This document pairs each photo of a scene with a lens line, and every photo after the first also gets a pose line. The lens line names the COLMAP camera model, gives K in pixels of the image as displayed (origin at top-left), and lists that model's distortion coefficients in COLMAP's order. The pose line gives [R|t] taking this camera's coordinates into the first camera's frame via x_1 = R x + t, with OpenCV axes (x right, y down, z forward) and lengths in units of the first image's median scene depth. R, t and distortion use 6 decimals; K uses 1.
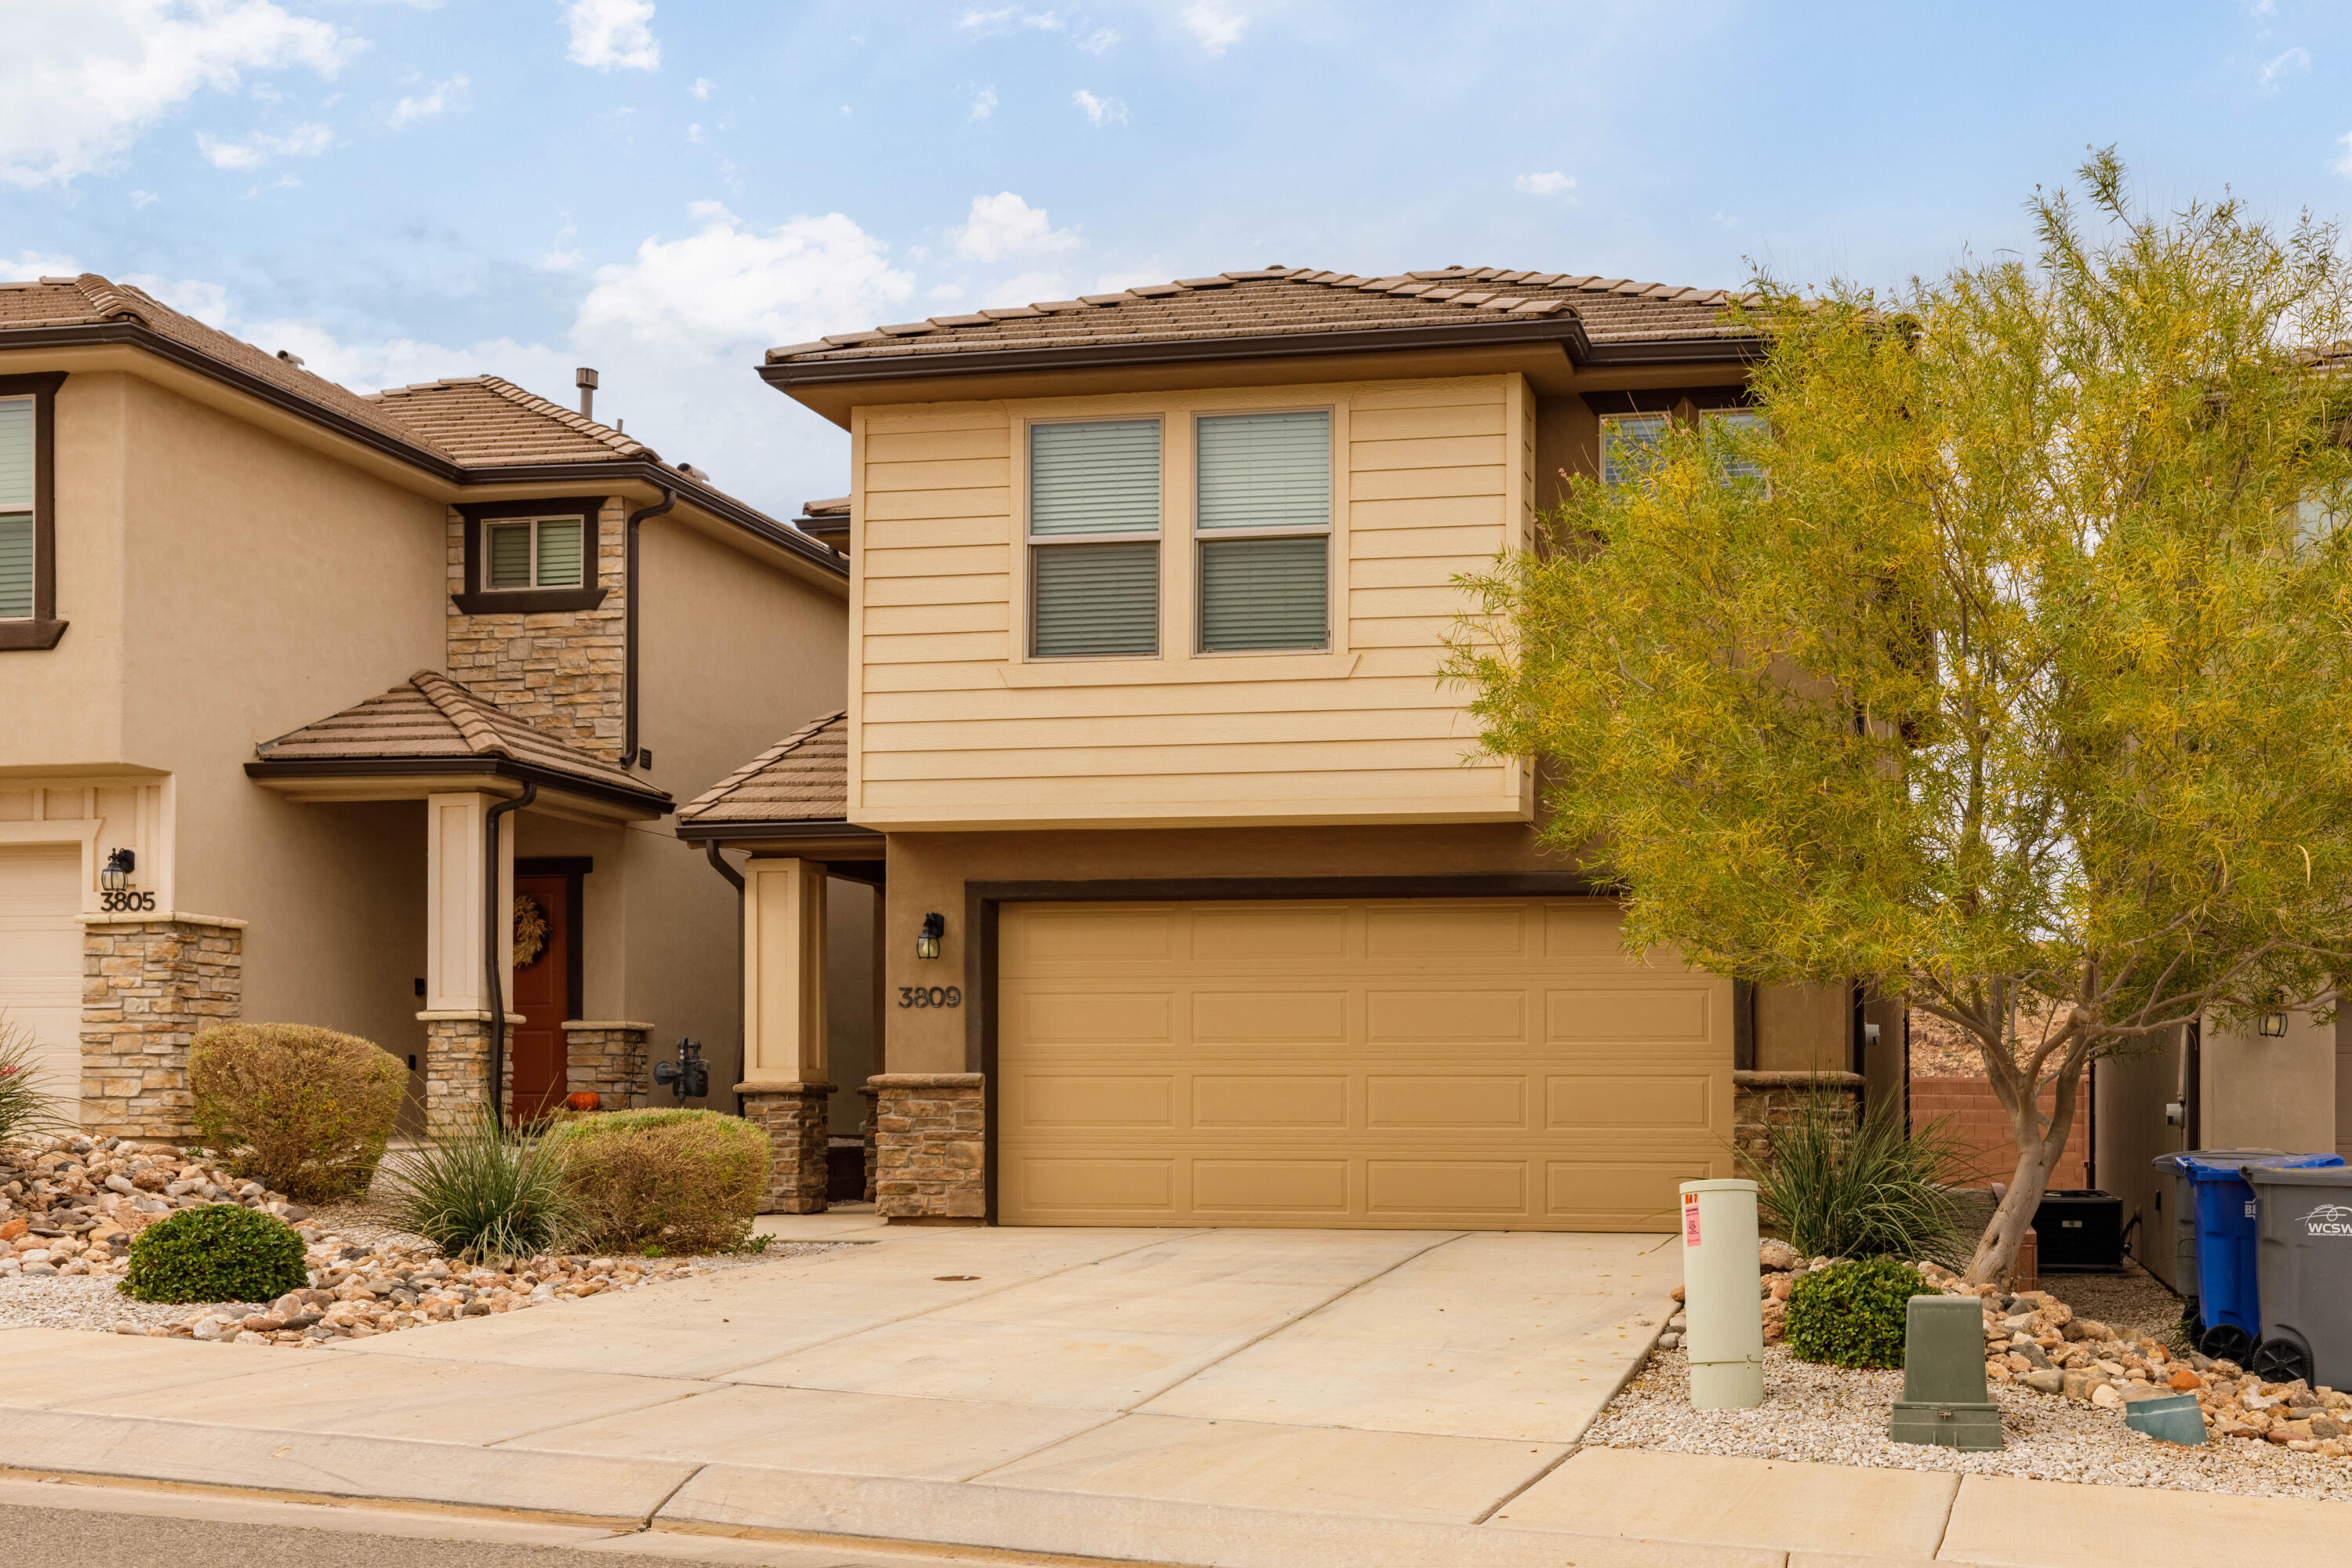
lens RADIAL K [[2979.0, 0, 1345.4], [0, 2979.0, 837.7], [0, 0, 1]] dist [0.020321, 0.000000]
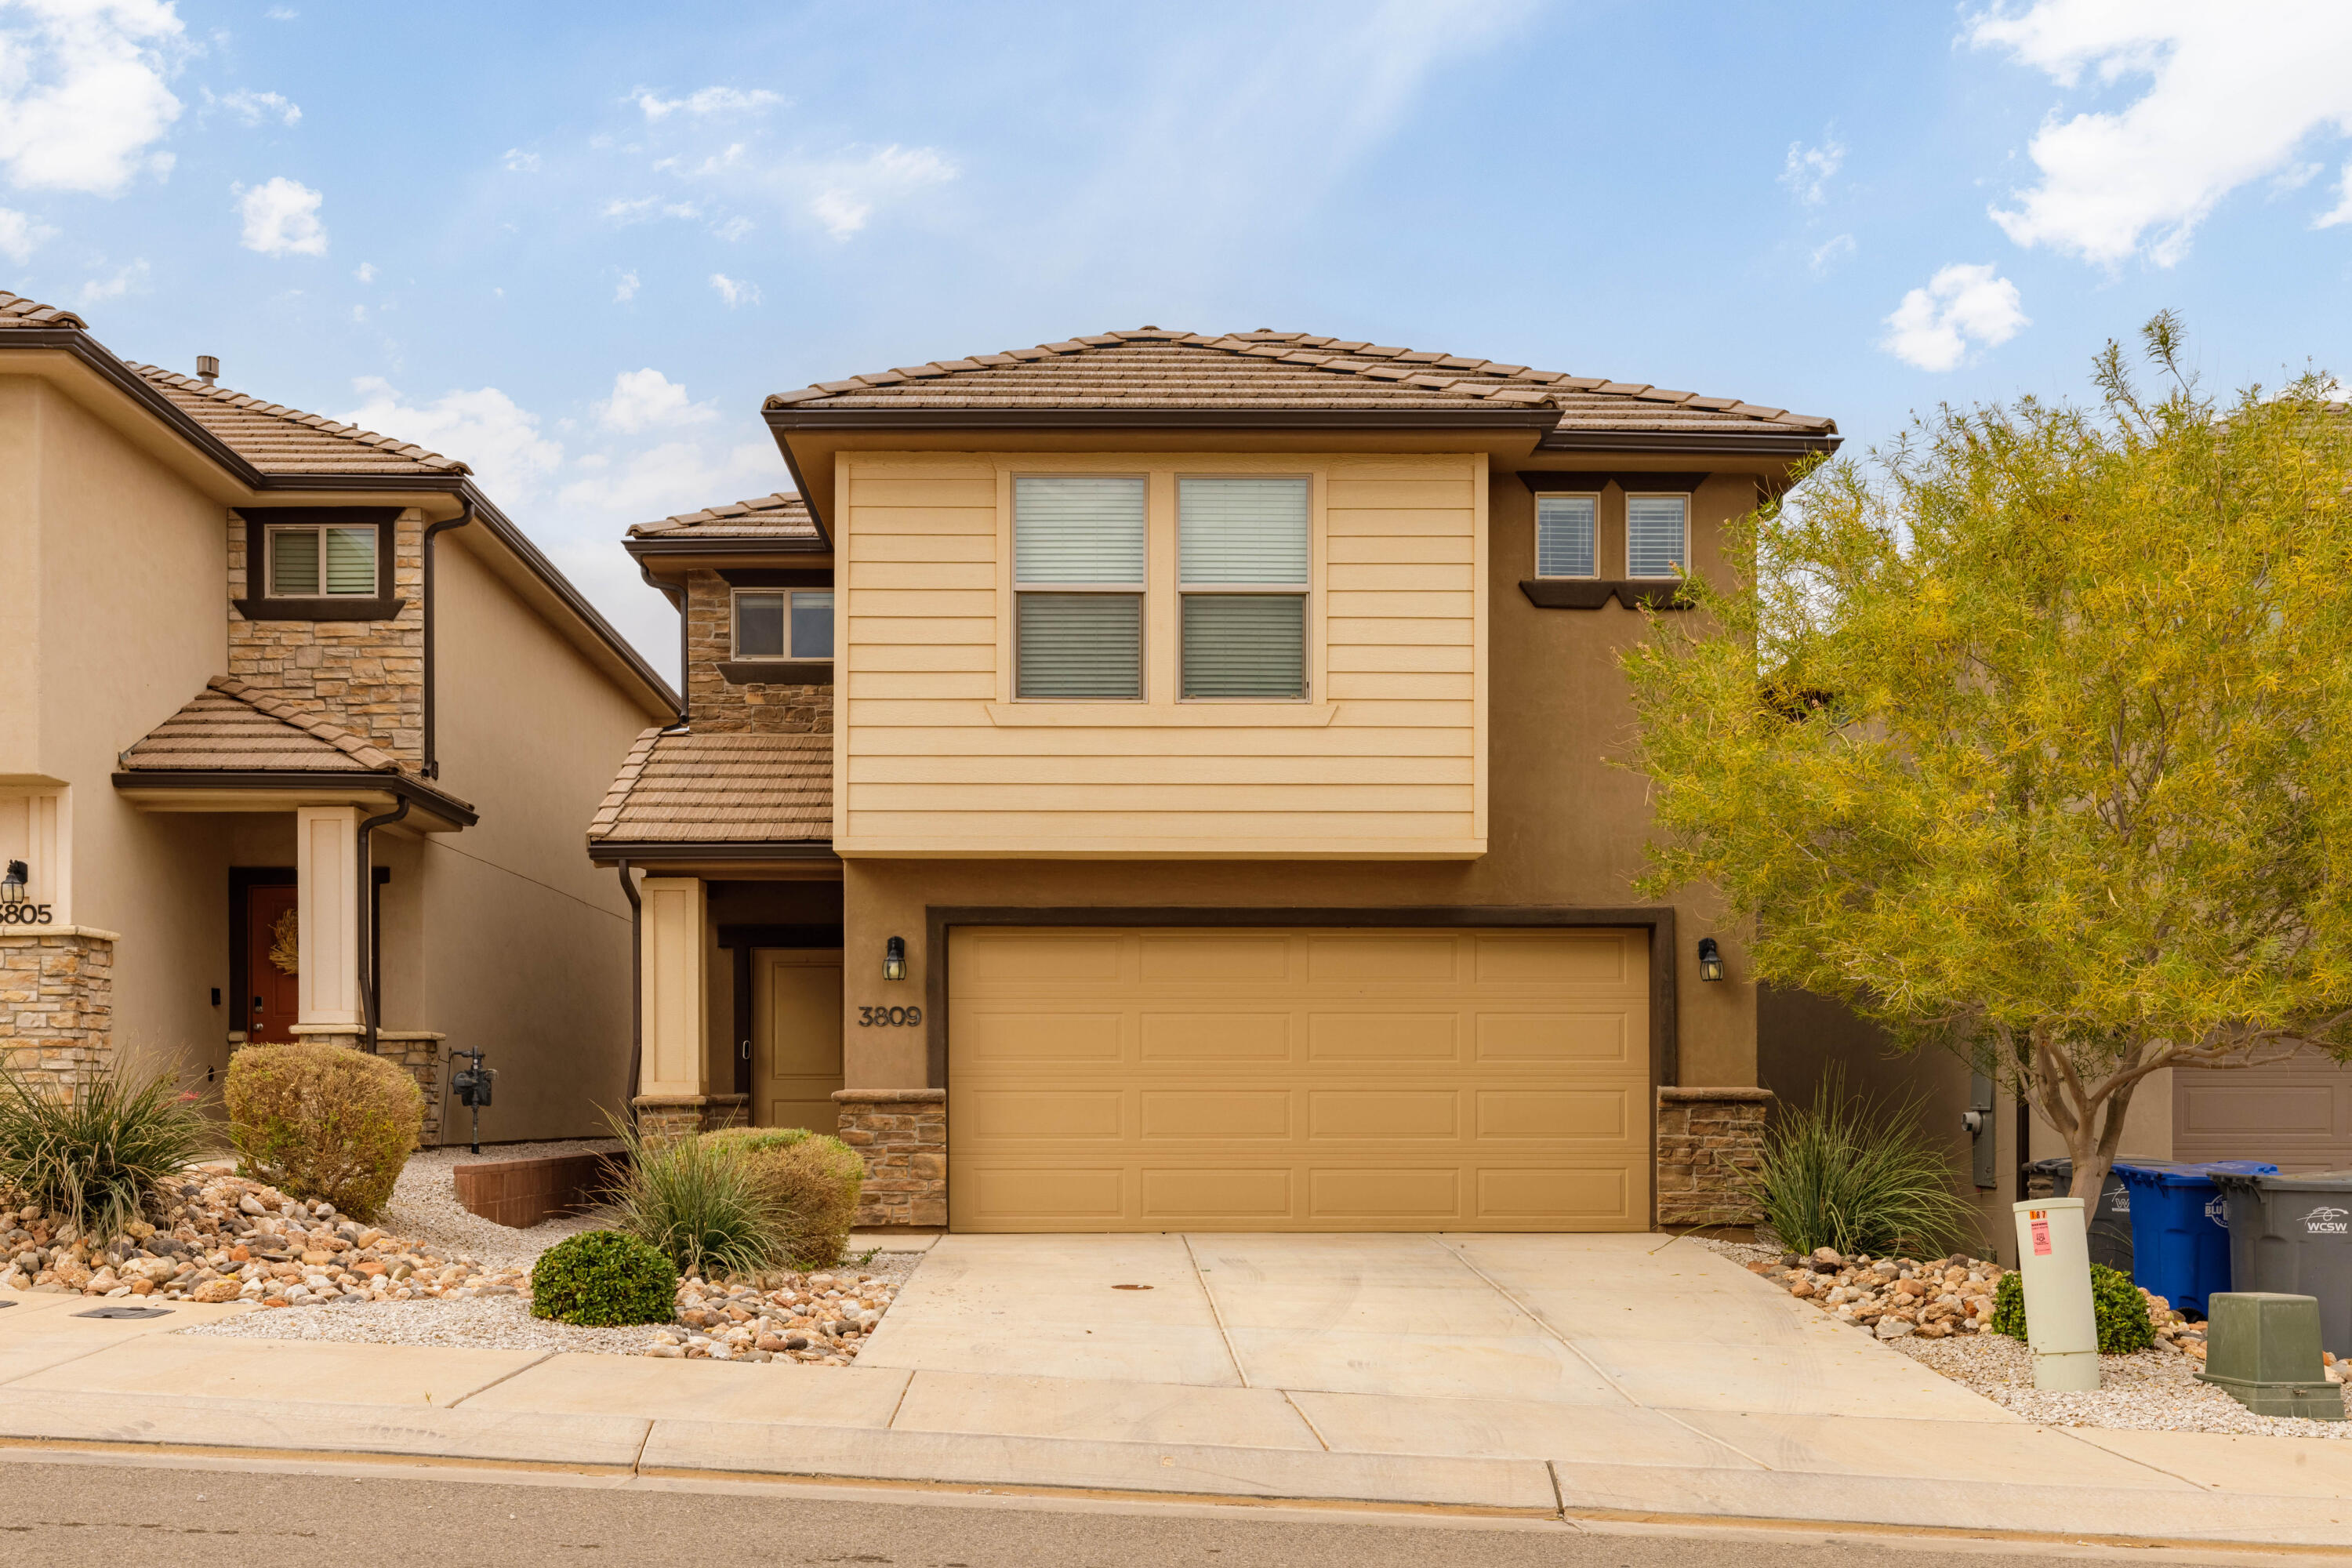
lens RADIAL K [[2979.0, 0, 1150.9], [0, 2979.0, 846.2], [0, 0, 1]] dist [0.020321, 0.000000]
pose [[0.973805, 0.015463, 0.226857, -0.288761], [-0.017652, 0.999815, 0.007626, -0.016078], [-0.226697, -0.011431, 0.973898, -0.041800]]
